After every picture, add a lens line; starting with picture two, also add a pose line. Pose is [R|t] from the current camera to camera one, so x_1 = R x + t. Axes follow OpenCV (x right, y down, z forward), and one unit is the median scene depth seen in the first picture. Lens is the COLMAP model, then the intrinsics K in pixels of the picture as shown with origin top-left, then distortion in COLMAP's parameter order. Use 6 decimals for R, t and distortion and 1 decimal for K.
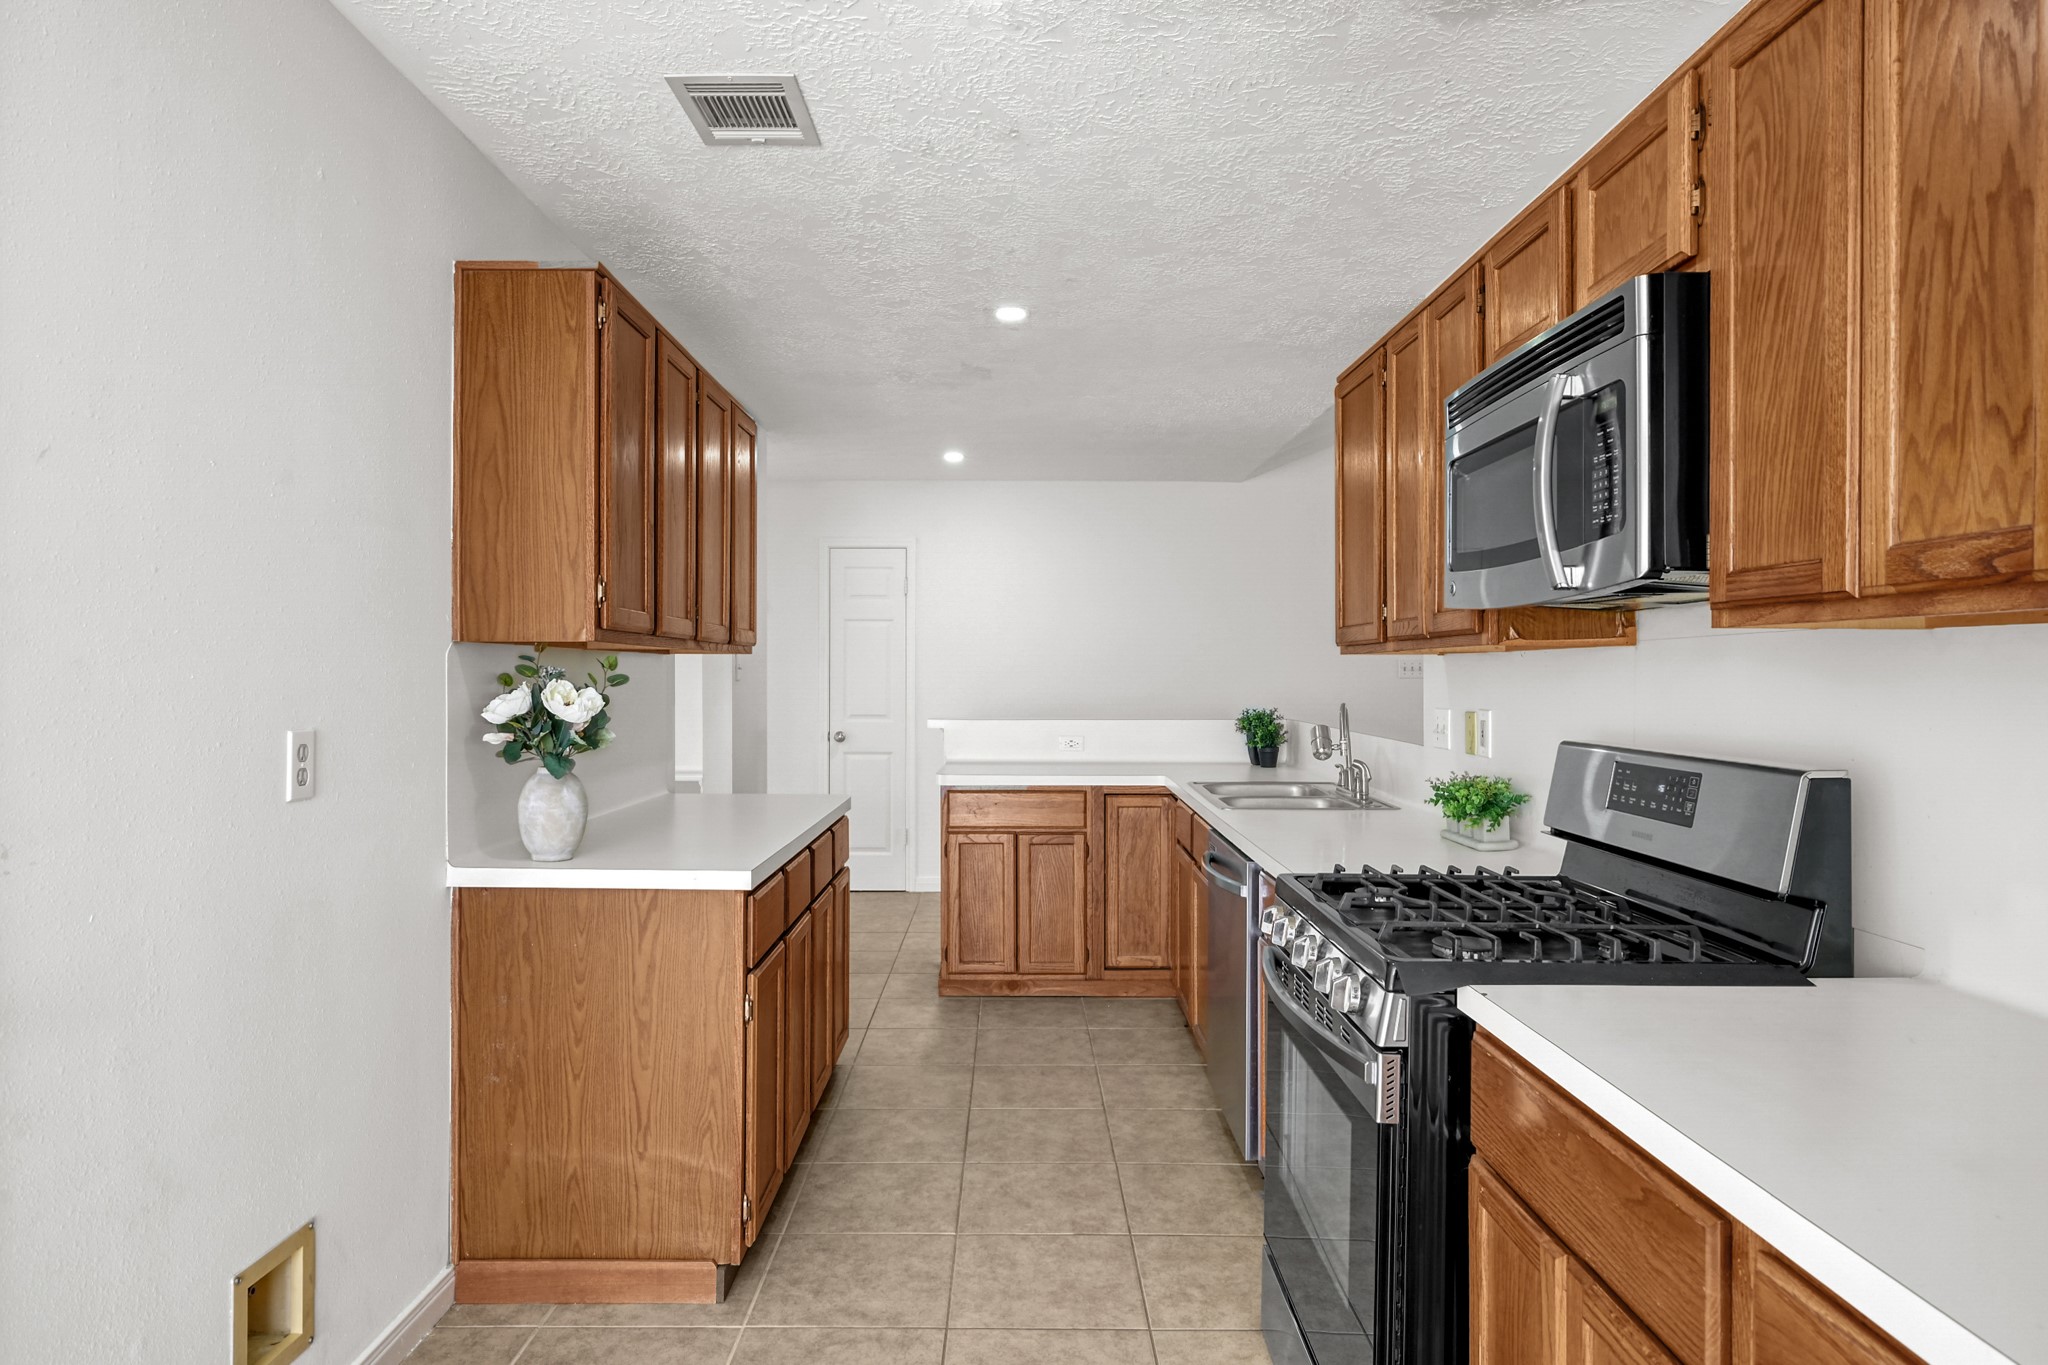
lens RADIAL K [[1208.5, 0, 1021.8], [0, 1208.5, 676.7], [0, 0, 1]] dist [-0.008214, -0.000566]
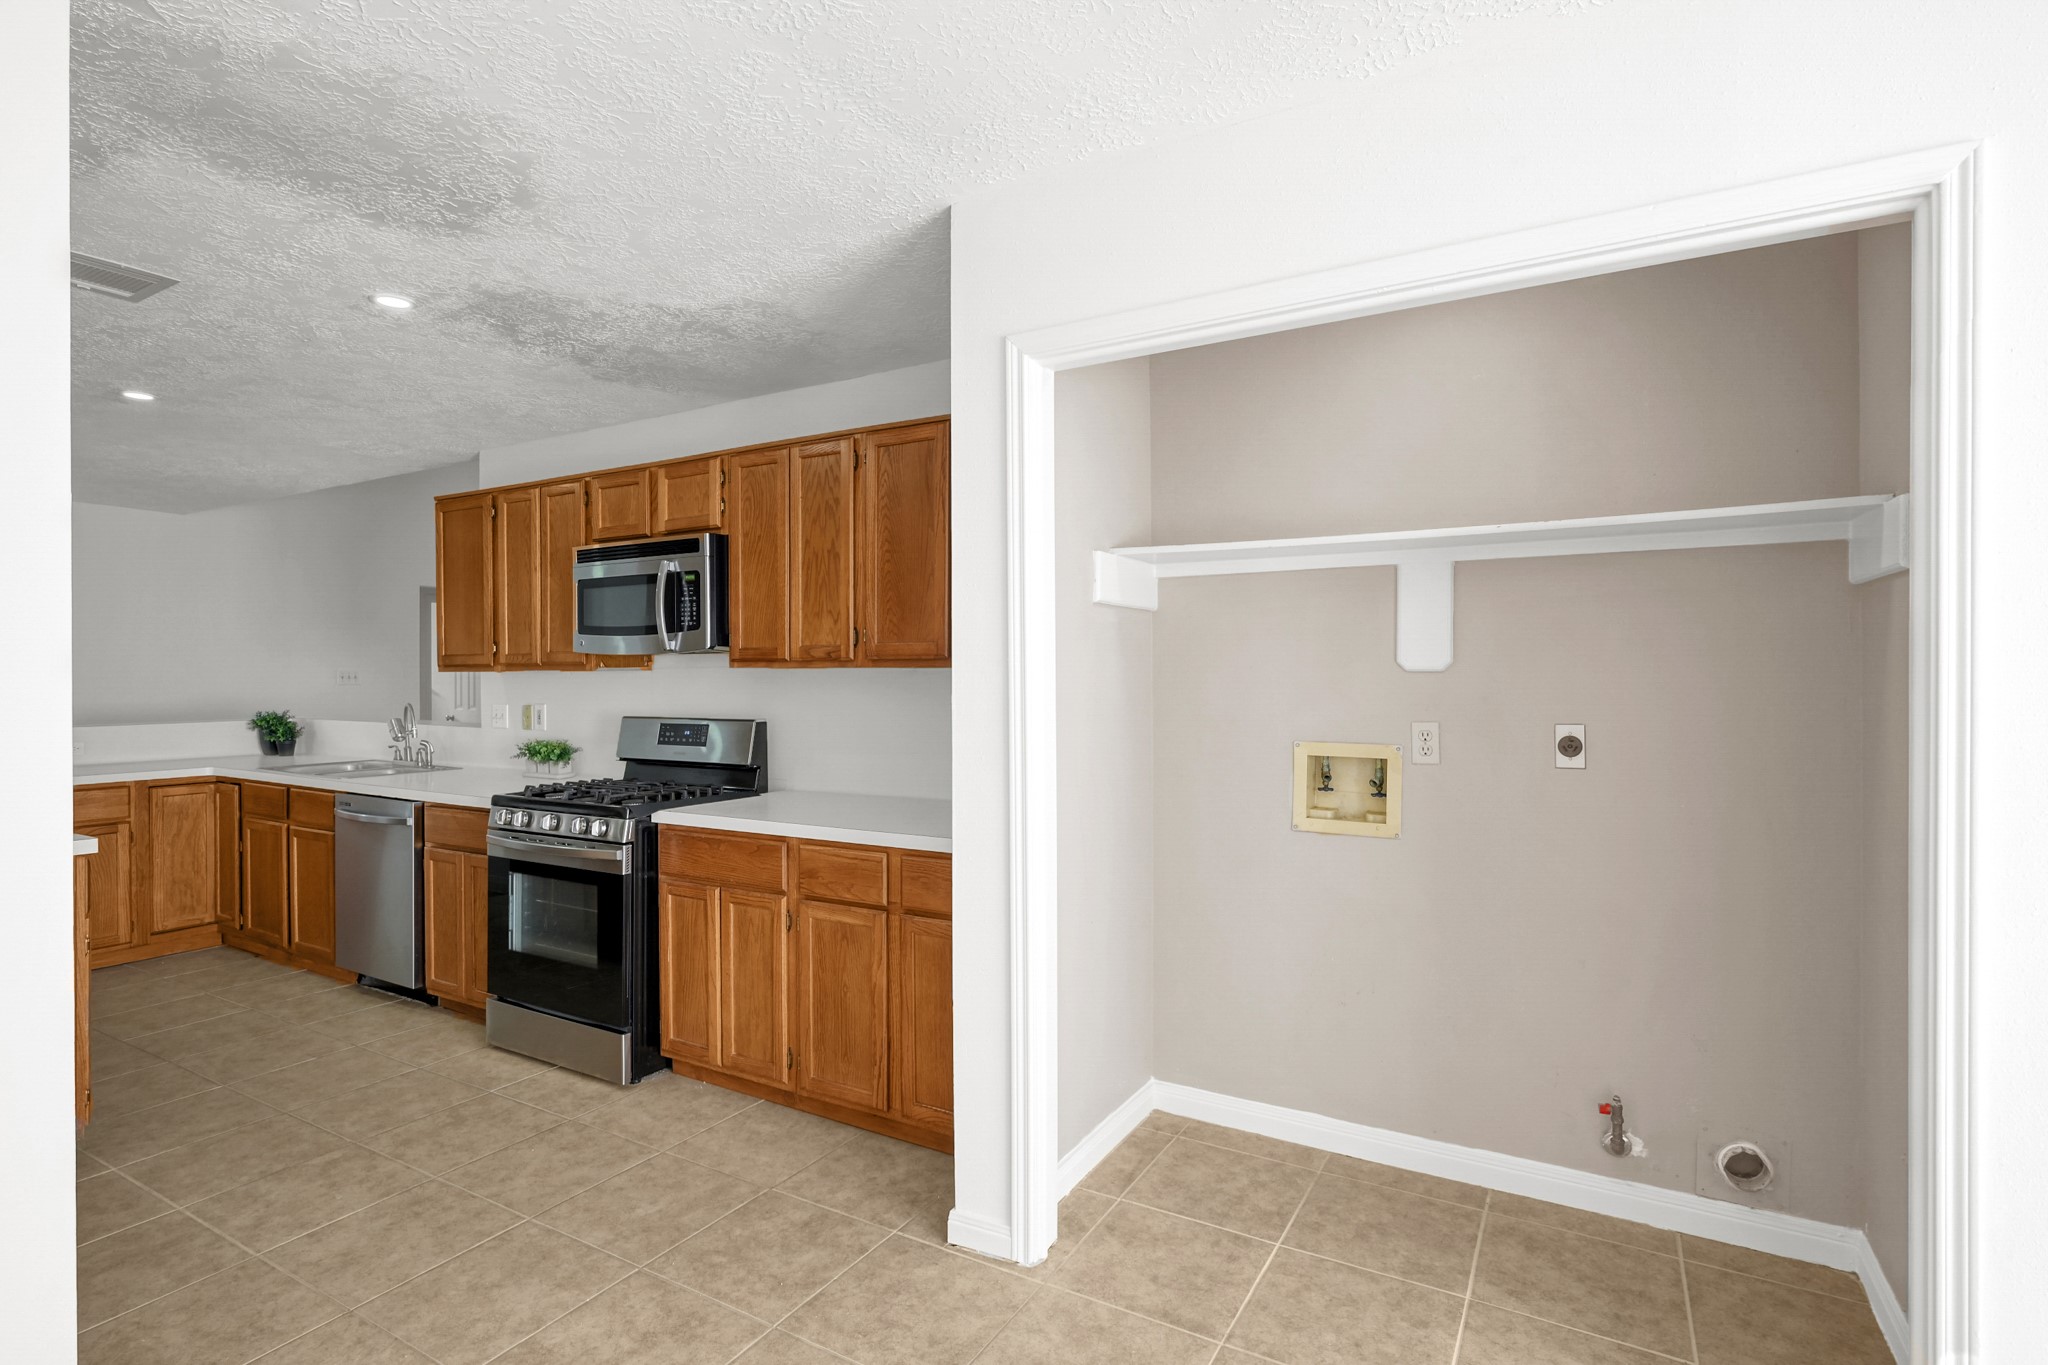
lens RADIAL K [[989.3, 0, 1022.7], [0, 989.3, 680.6], [0, 0, 1]] dist [-0.001334, -0.000076]
pose [[0.507916, -0.010022, 0.861349, -0.891318], [0.007234, 0.999947, 0.007369, -0.020628], [-0.861376, 0.002488, 0.507961, -0.613094]]
